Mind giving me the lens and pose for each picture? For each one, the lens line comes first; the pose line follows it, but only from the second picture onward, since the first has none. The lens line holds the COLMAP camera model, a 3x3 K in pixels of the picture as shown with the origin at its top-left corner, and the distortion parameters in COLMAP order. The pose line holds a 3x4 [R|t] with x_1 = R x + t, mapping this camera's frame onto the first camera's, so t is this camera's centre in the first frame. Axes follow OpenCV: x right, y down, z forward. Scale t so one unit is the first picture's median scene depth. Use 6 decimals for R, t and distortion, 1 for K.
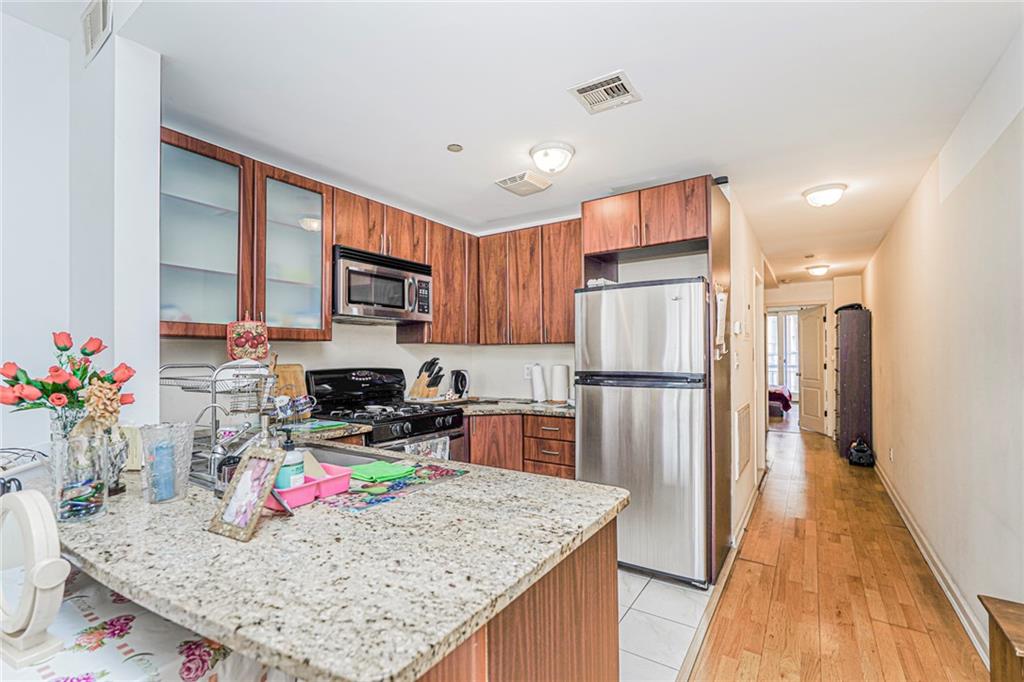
lens RADIAL K [[459.3, 0, 513.0], [0, 459.3, 343.6], [0, 0, 1]] dist [-0.003701, 0.003887]
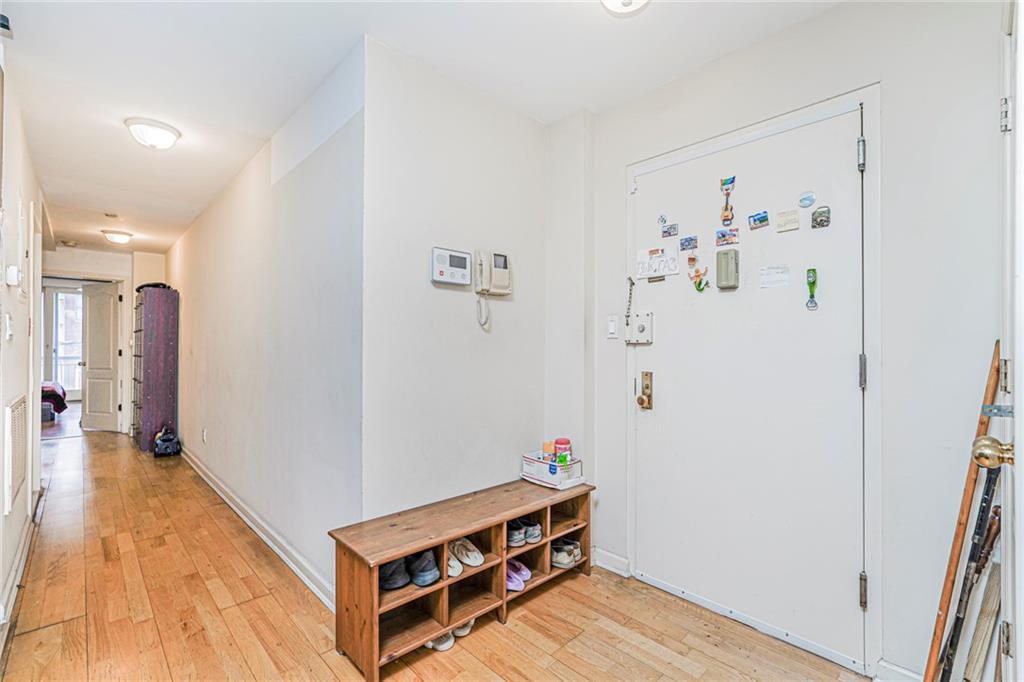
lens RADIAL K [[459.3, 0, 518.5], [0, 459.3, 344.1], [0, 0, 1]] dist [-0.003701, 0.003887]
pose [[0.227118, 0.007181, 0.973841, 0.022944], [-0.018670, 0.999821, -0.003019, 0.049639], [-0.973688, -0.017496, 0.227212, 0.170884]]
